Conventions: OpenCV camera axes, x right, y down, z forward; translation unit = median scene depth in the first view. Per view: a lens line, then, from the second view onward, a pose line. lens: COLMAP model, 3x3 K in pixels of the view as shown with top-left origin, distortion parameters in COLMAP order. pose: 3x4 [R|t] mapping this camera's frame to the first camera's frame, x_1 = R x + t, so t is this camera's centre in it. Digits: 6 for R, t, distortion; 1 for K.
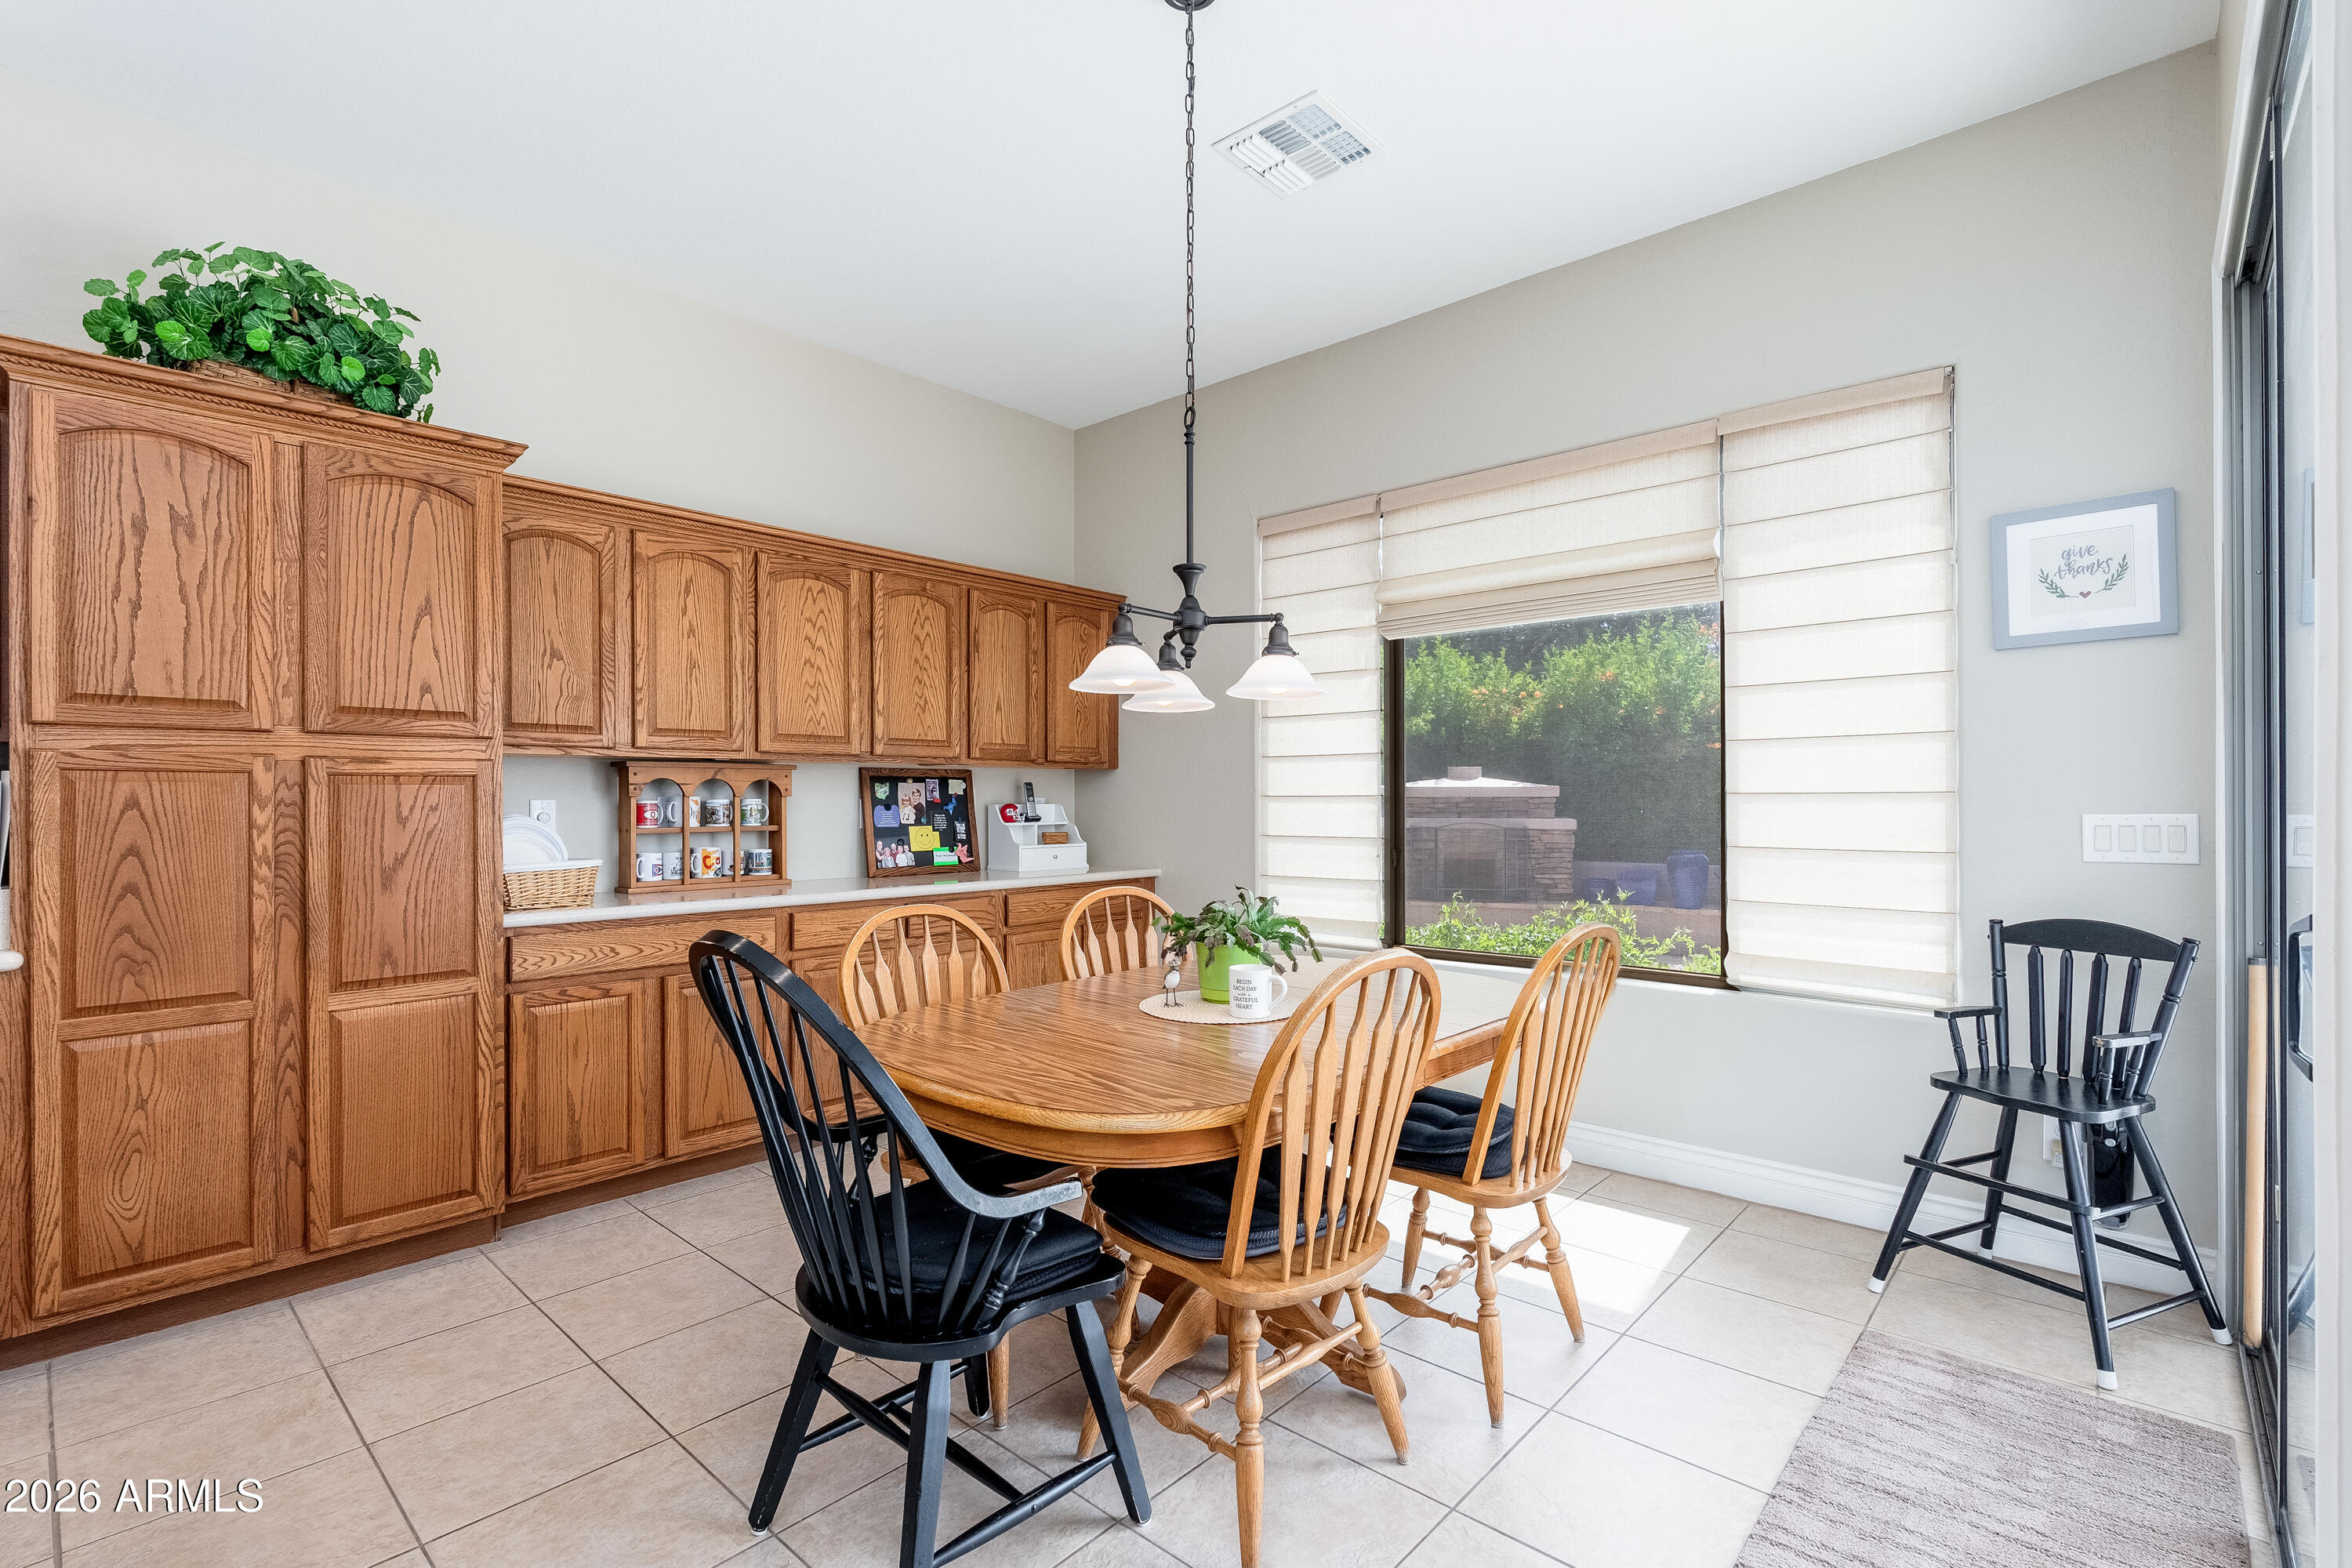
lens RADIAL K [[1072.3, 0, 1165.6], [0, 1072.3, 804.5], [0, 0, 1]] dist [-0.001942, 0.000118]
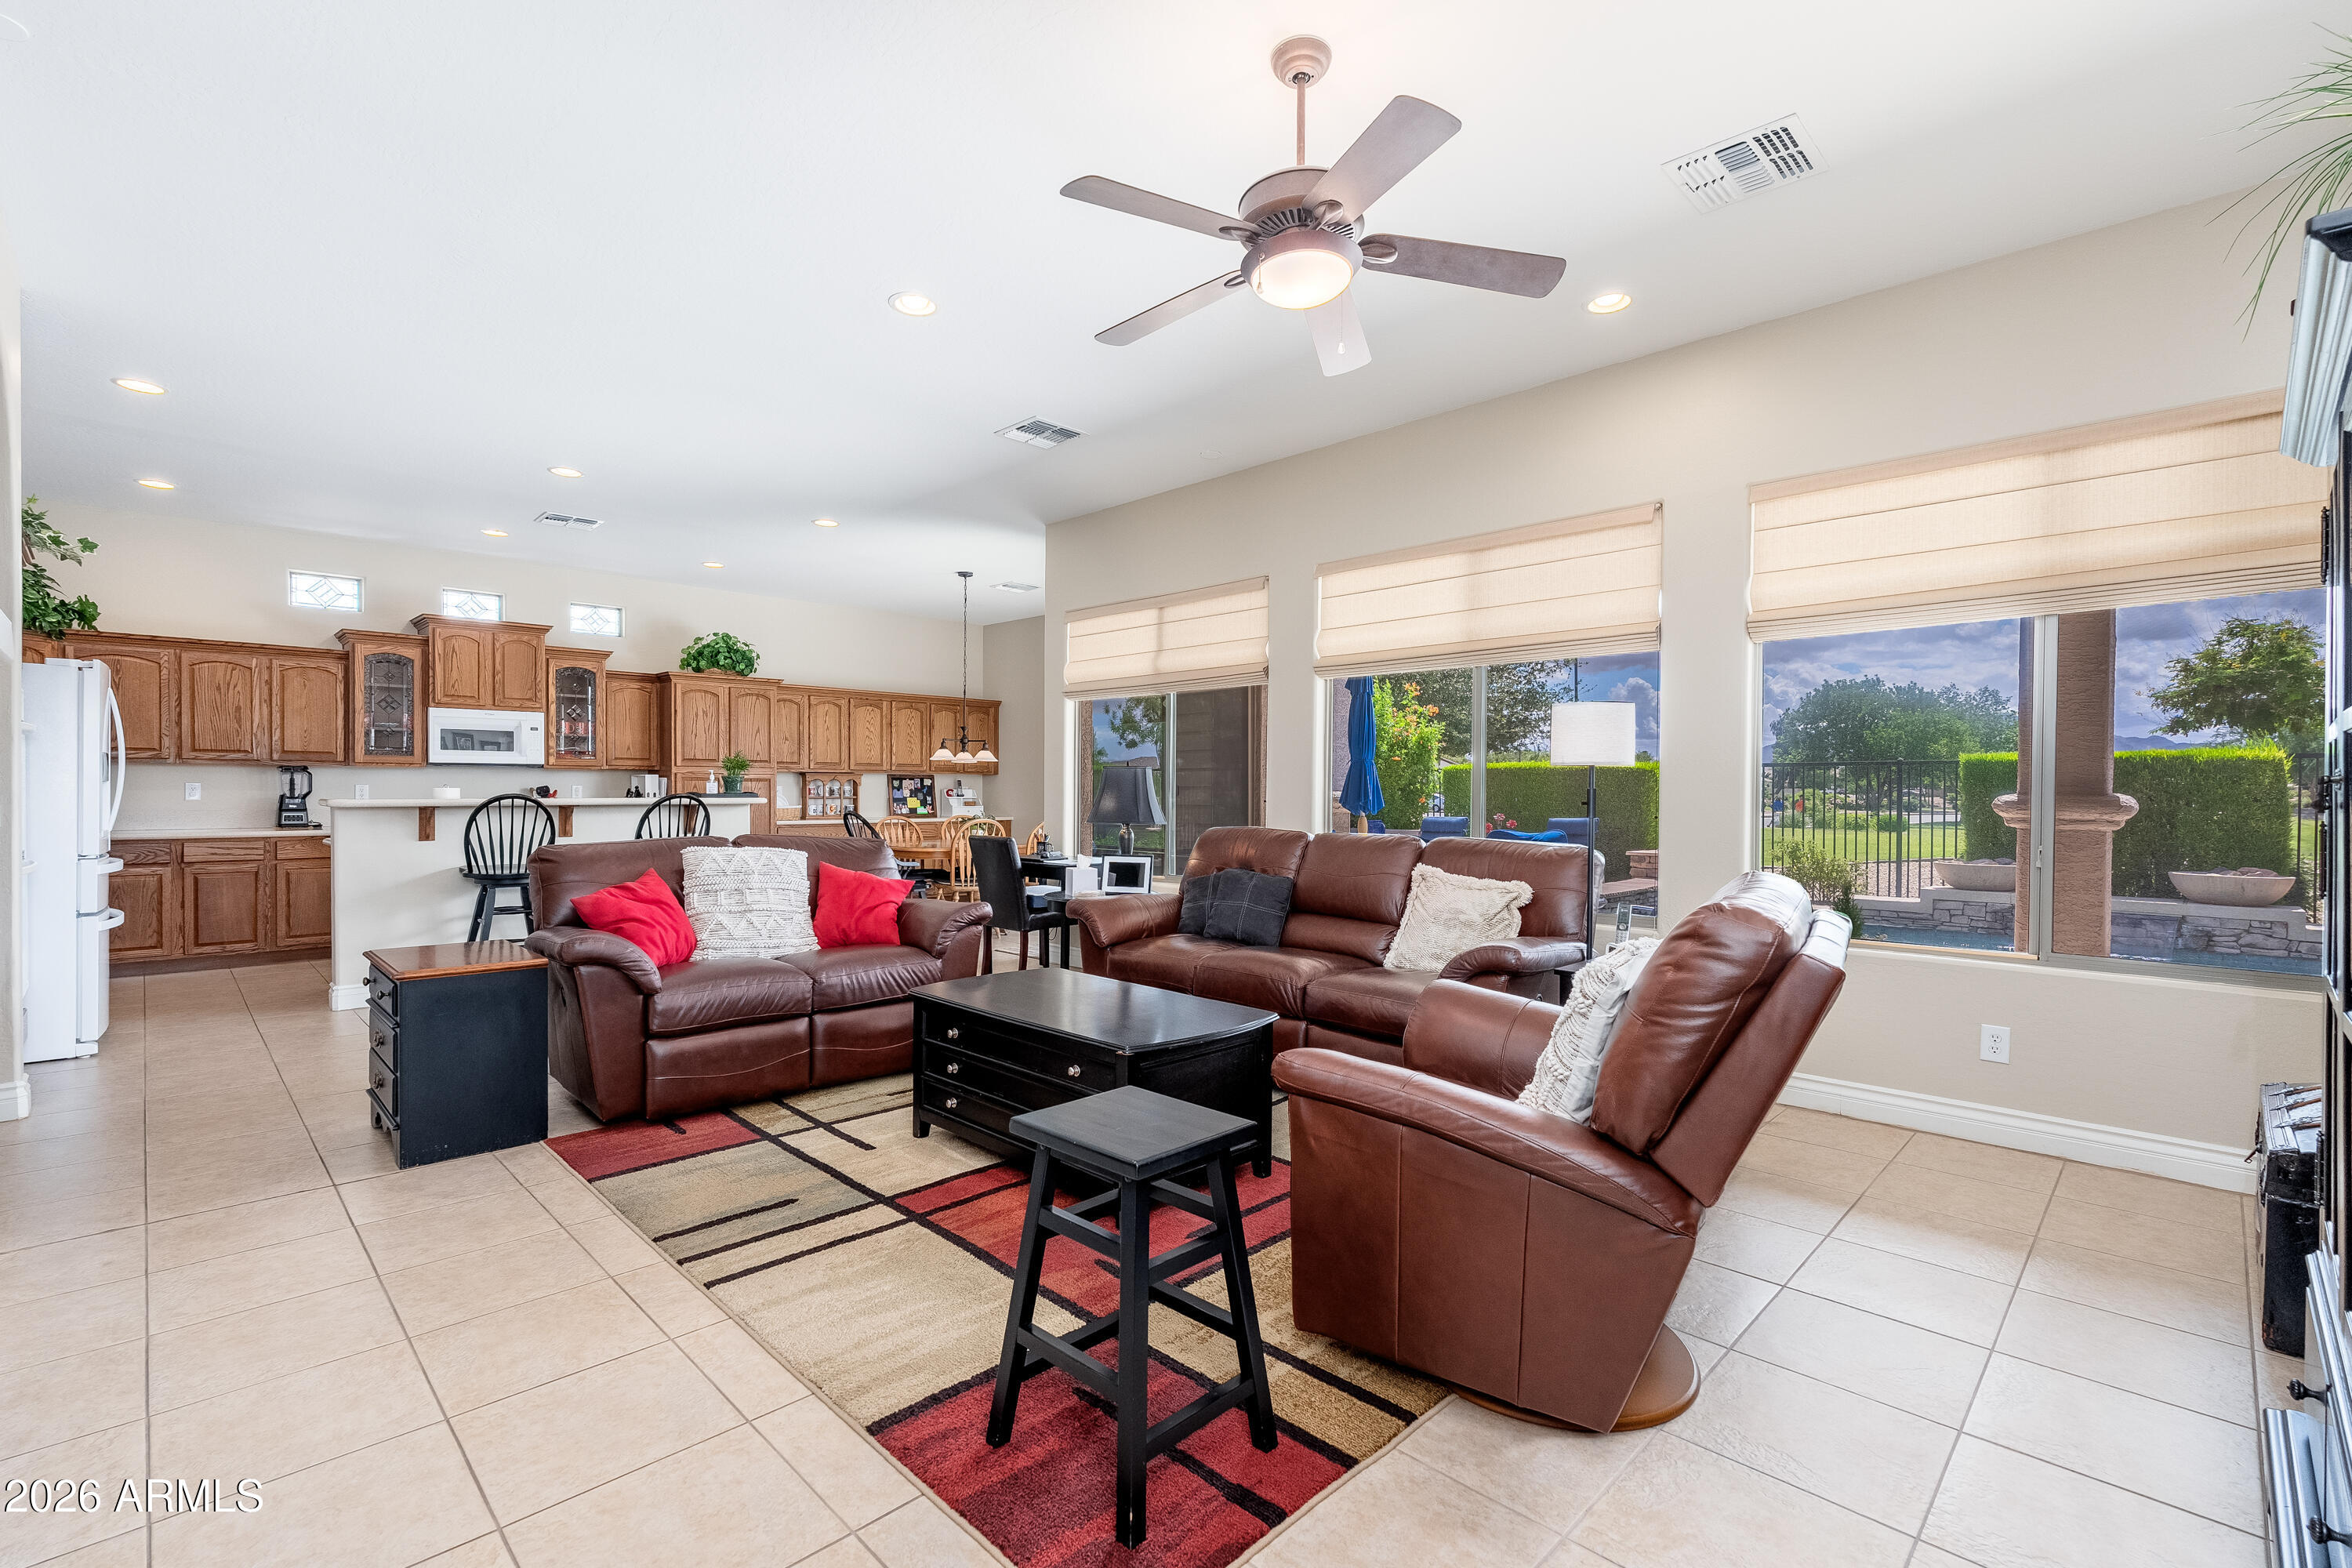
lens RADIAL K [[1025.6, 0, 1173.3], [0, 1025.6, 803.7], [0, 0, 1]] dist [-0.006285, 0.000681]
pose [[0.999055, 0.006257, -0.043015, 0.656200], [-0.005967, 0.999959, 0.006868, 0.019387], [0.043057, -0.006605, 0.999051, -1.852270]]
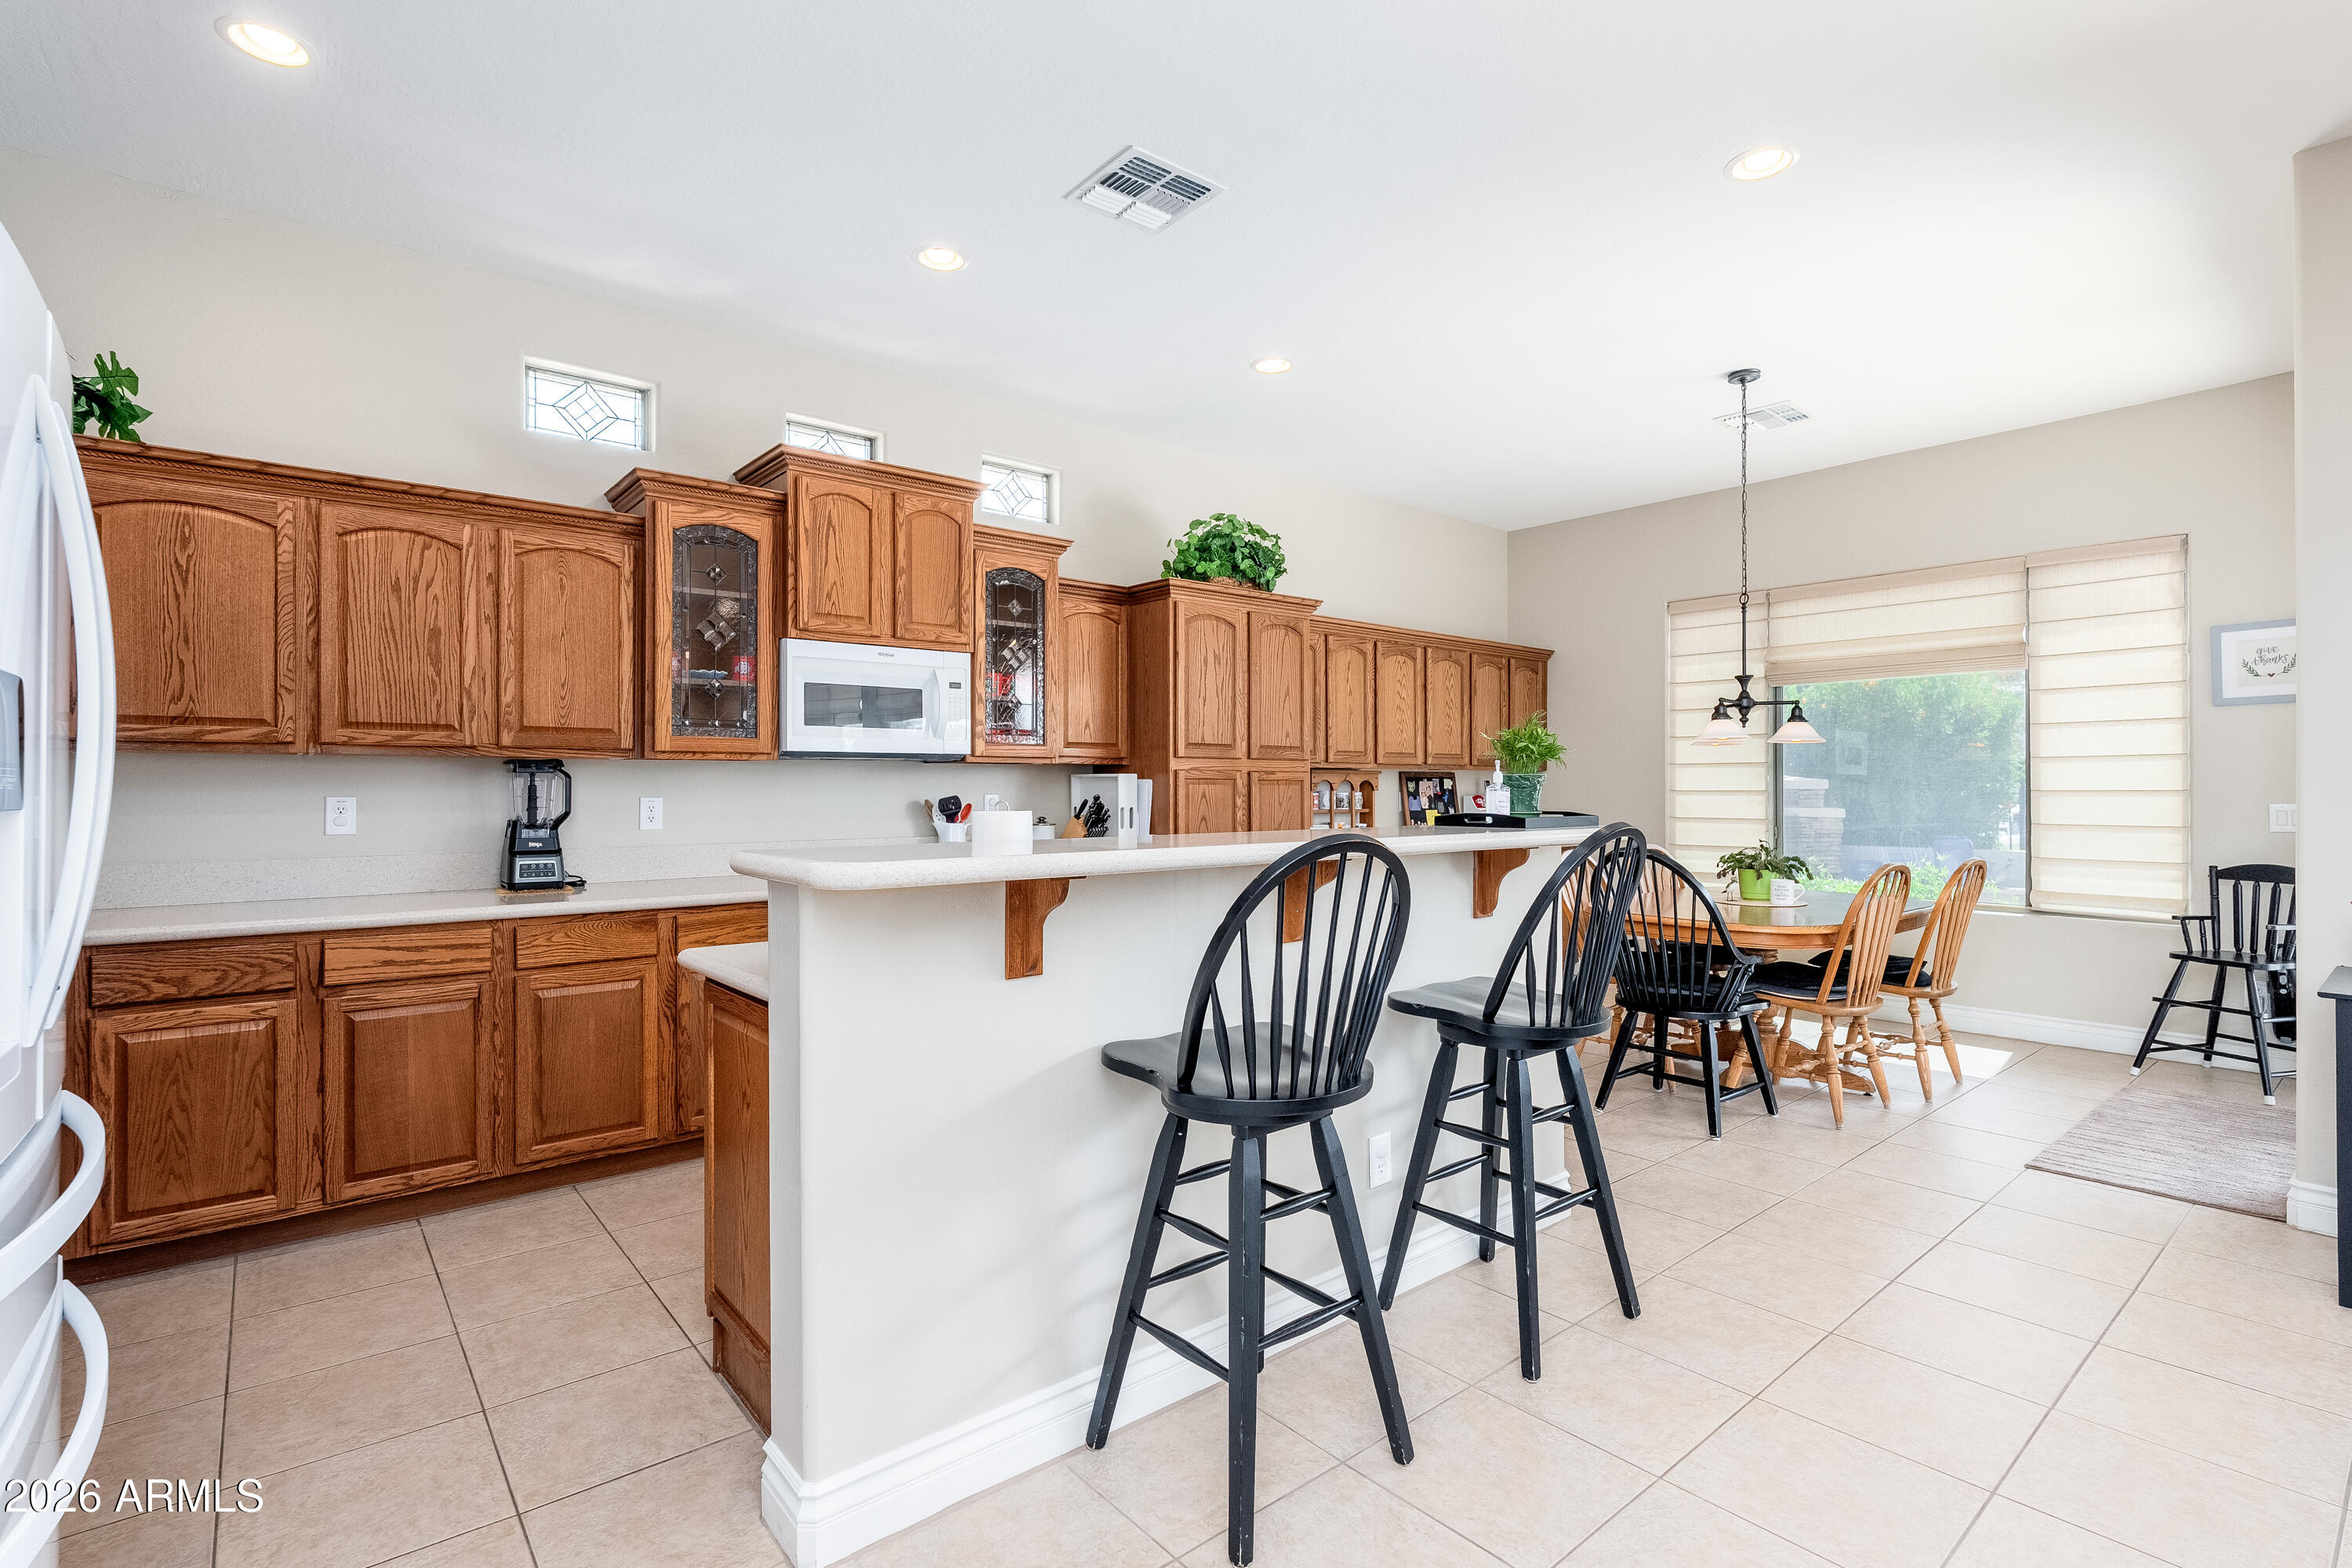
lens RADIAL K [[1091.5, 0, 1169.5], [0, 1091.5, 788.8], [0, 0, 1]] dist [-0.002023, -0.000221]
pose [[0.990183, 0.002528, -0.139752, -0.510199], [-0.003138, 0.999986, -0.004146, -0.002574], [0.139740, 0.004544, 0.990178, -0.771103]]
